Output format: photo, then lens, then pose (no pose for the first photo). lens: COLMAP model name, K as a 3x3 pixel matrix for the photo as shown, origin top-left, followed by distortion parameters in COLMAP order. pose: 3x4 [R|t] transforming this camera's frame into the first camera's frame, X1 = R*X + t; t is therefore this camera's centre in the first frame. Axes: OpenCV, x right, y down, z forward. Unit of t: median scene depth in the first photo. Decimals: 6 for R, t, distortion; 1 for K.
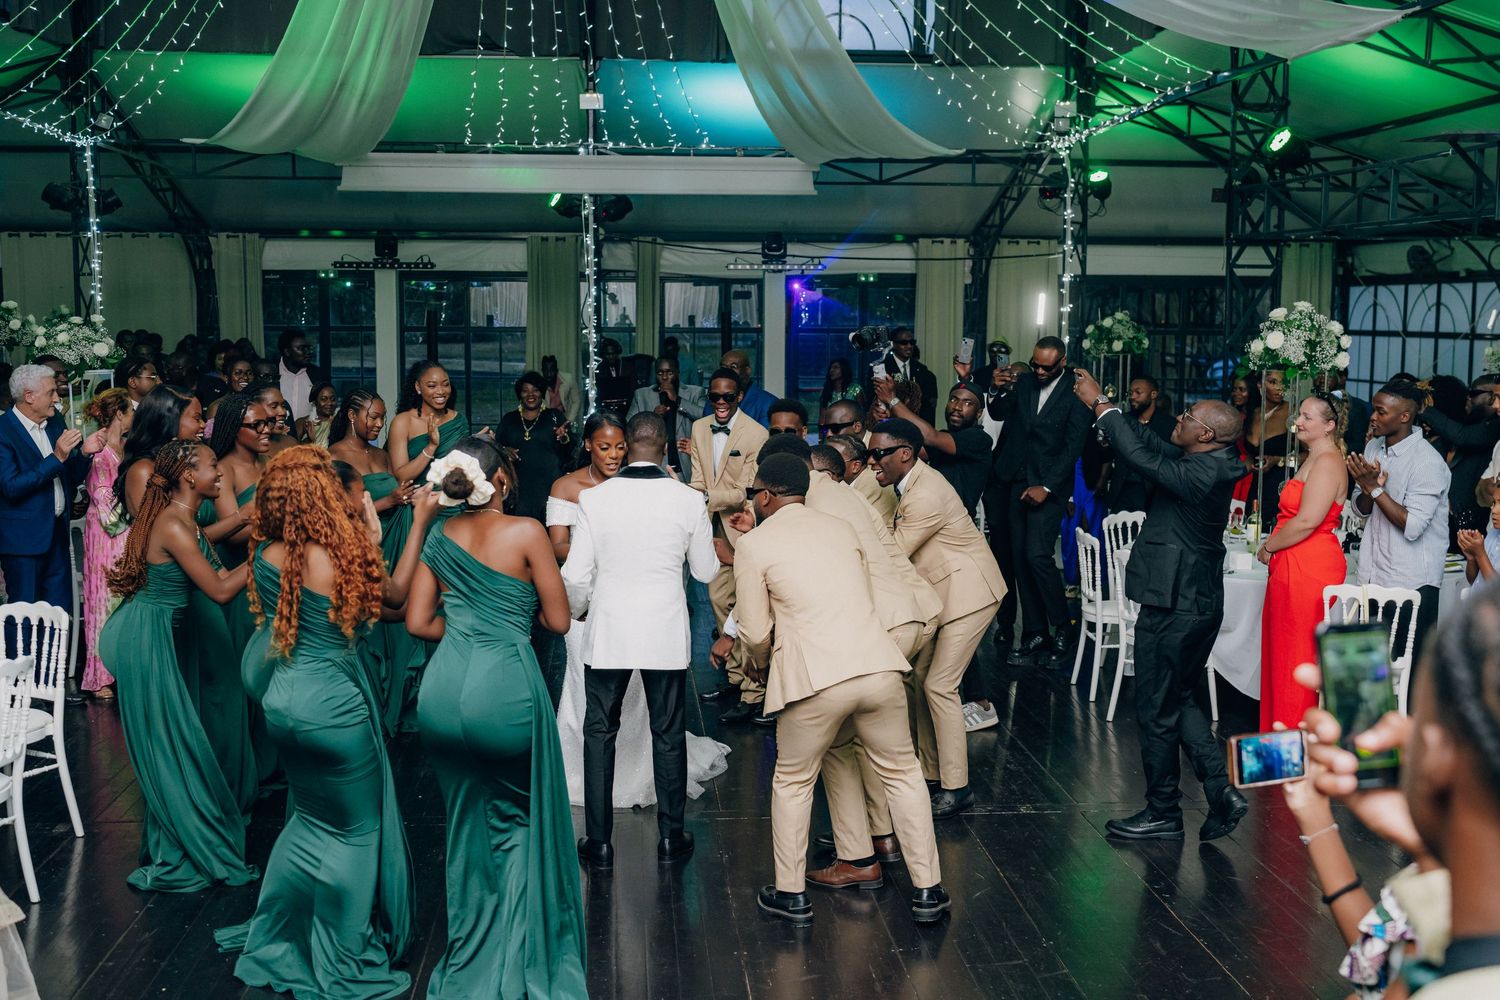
lens RADIAL K [[1635.5, 0, 750.0], [0, 1635.5, 500.0], [0, 0, 1]] dist [-0.008286, -0.007014]
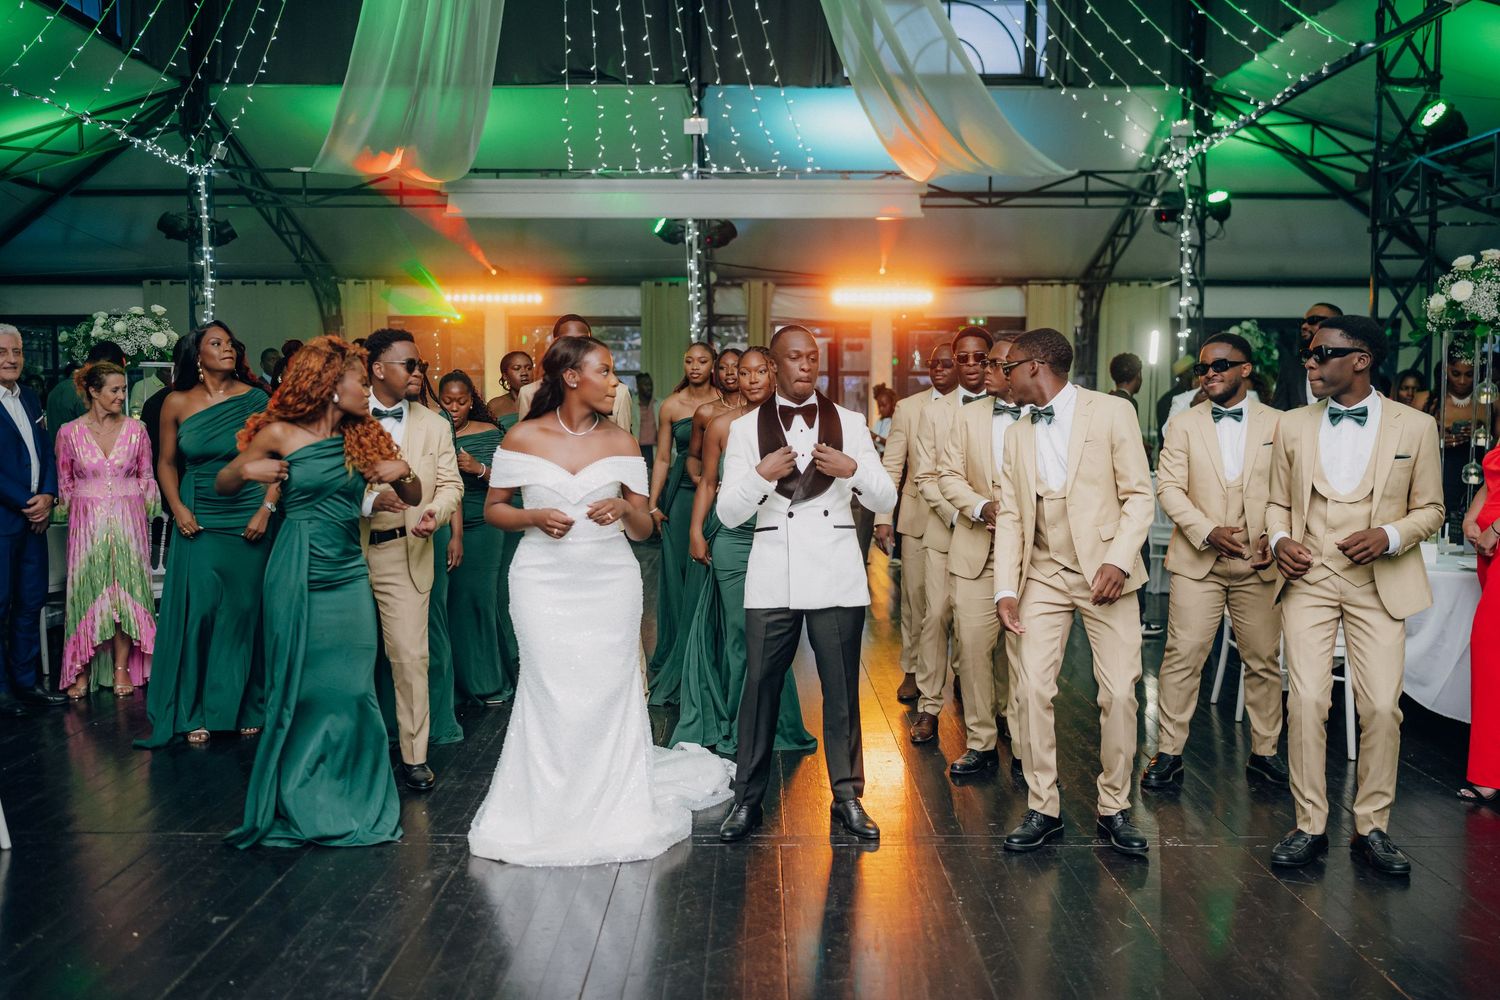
lens RADIAL K [[1487.5, 0, 750.0], [0, 1487.5, 500.0], [0, 0, 1]] dist [-0.001369, 0.003954]
pose [[0.996696, 0.003761, -0.081131, 0.009900], [-0.007678, 0.998817, -0.048015, 0.025884], [0.080855, 0.048480, 0.995546, 0.112345]]
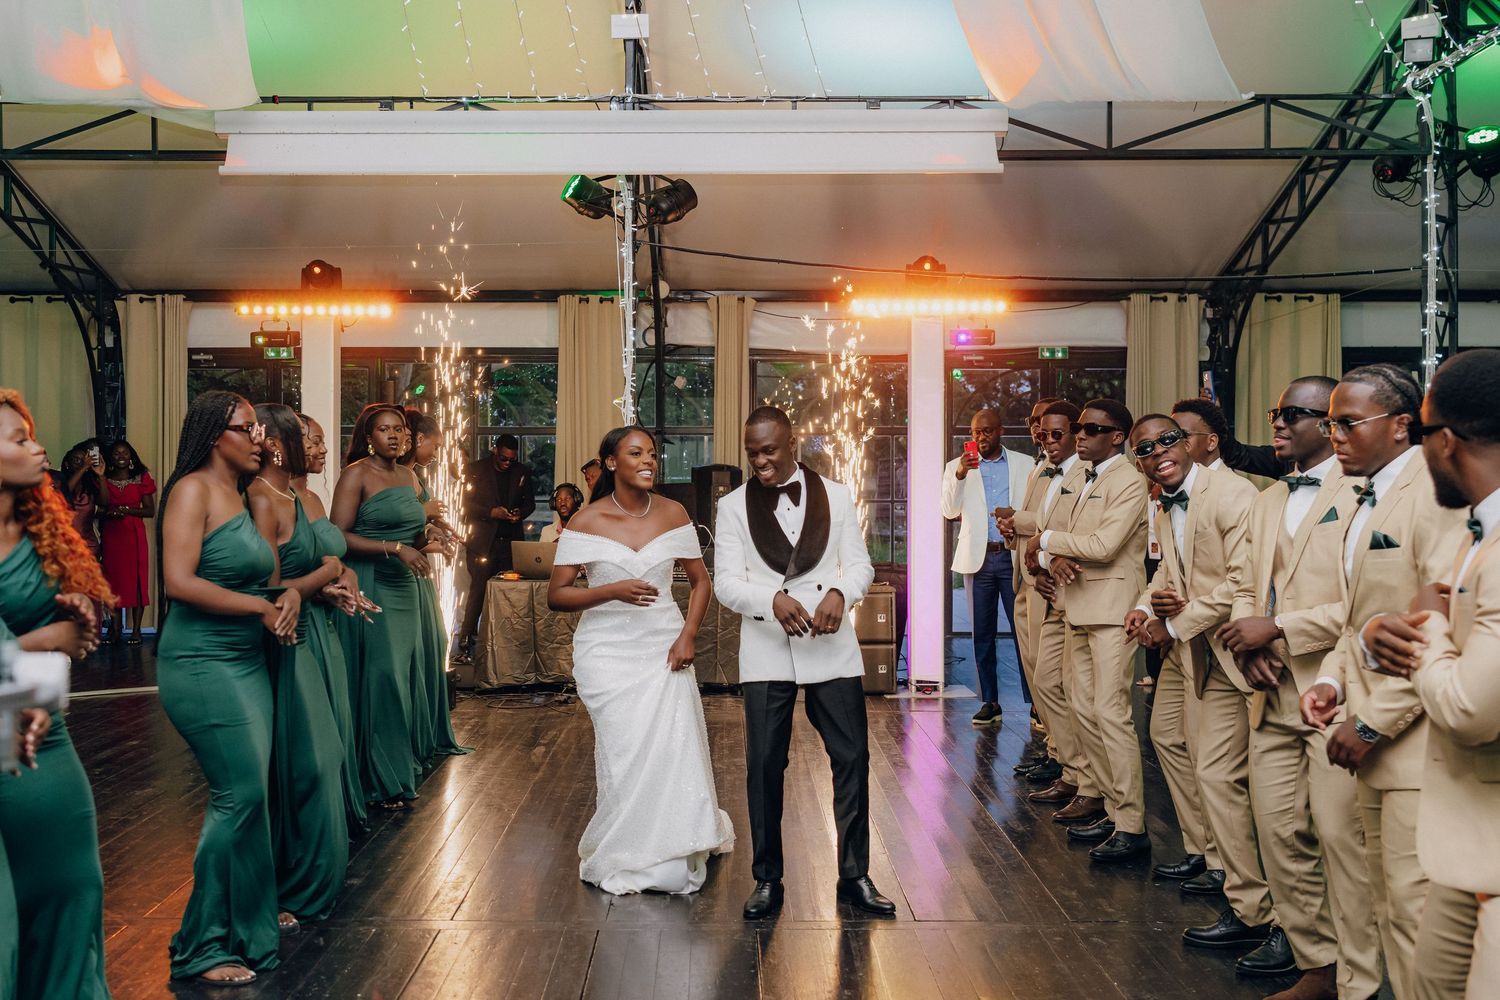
lens RADIAL K [[1732.6, 0, 704.1], [0, 1732.6, 400.4], [0, 0, 1]] dist [-0.012166, 0.022878]
pose [[0.995905, -0.006375, -0.090179, -0.011414], [-0.007703, 0.987899, -0.154909, -0.004943], [0.090075, 0.154969, 0.983804, 0.380275]]
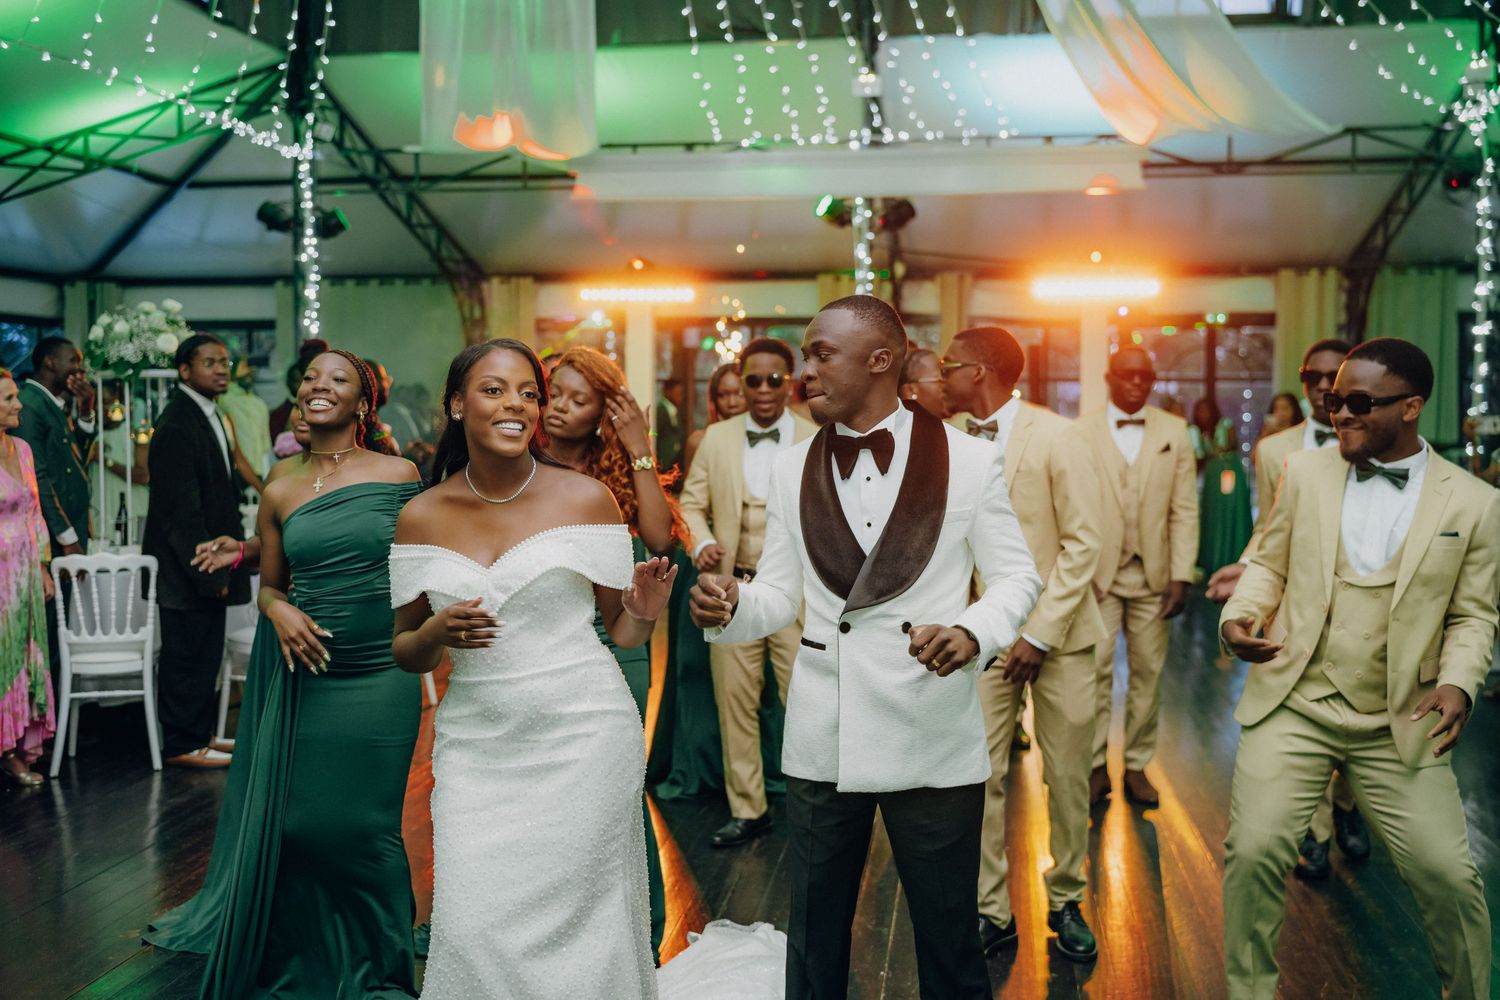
lens RADIAL K [[1569.0, 0, 762.9], [0, 1569.0, 494.1], [0, 0, 1]] dist [-0.001517, 0.007569]
pose [[0.976646, 0.008739, -0.214677, 0.024112], [-0.021874, 0.998025, -0.058889, 0.010980], [0.213739, 0.062210, 0.974908, 0.222160]]
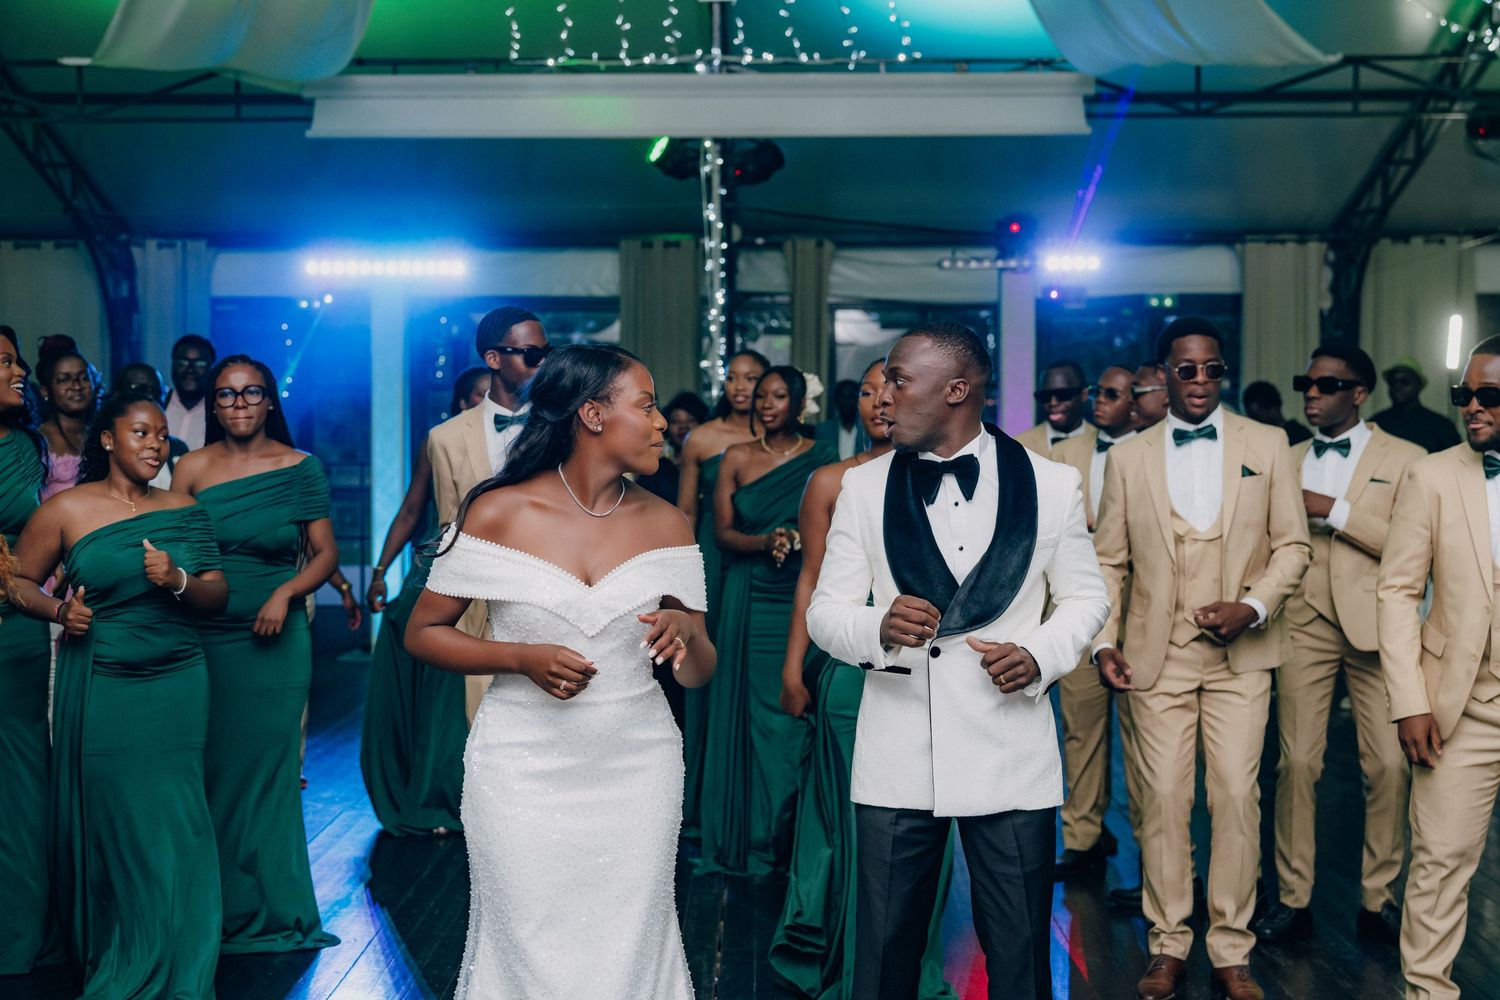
lens RADIAL K [[2333.6, 0, 750.0], [0, 2333.6, 500.0], [0, 0, 1]] dist [-0.005892, 0.143468]
pose [[0.996107, -0.003529, -0.088084, -0.008577], [-0.003792, 0.996559, -0.082804, 0.018674], [0.088073, 0.082815, 0.992665, 0.149416]]
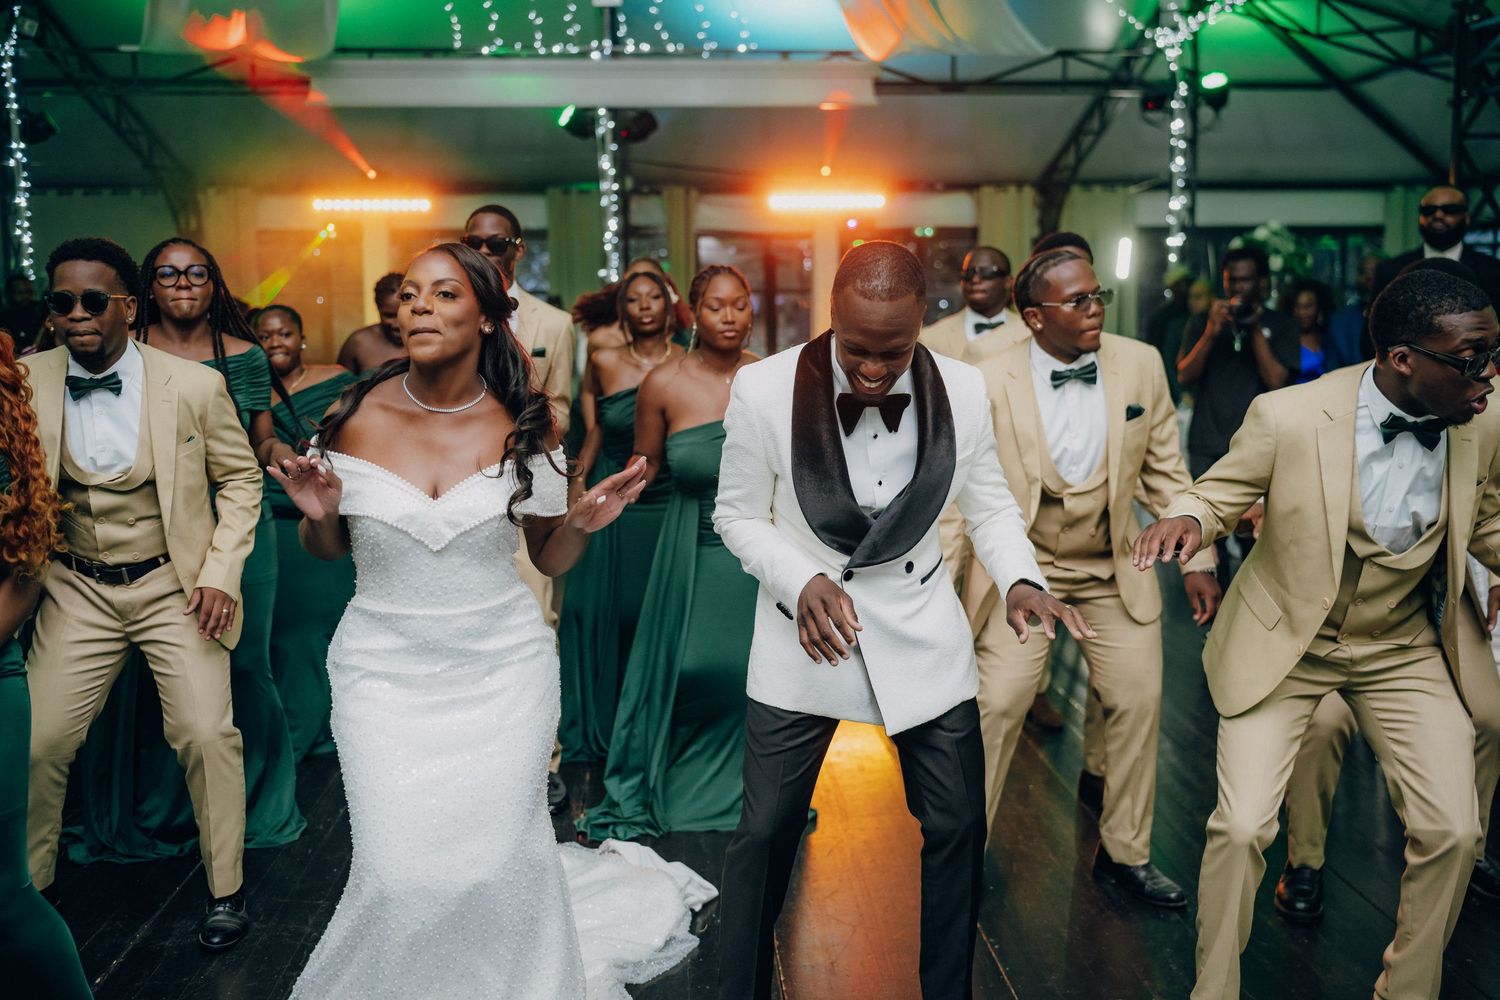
lens RADIAL K [[1487.5, 0, 750.0], [0, 1487.5, 500.0], [0, 0, 1]] dist [-0.001369, 0.003954]
pose [[0.999665, -0.008923, -0.024300, -0.007637], [0.009022, 0.999951, 0.003988, 0.011289], [0.024263, -0.004206, 0.999697, 0.237835]]
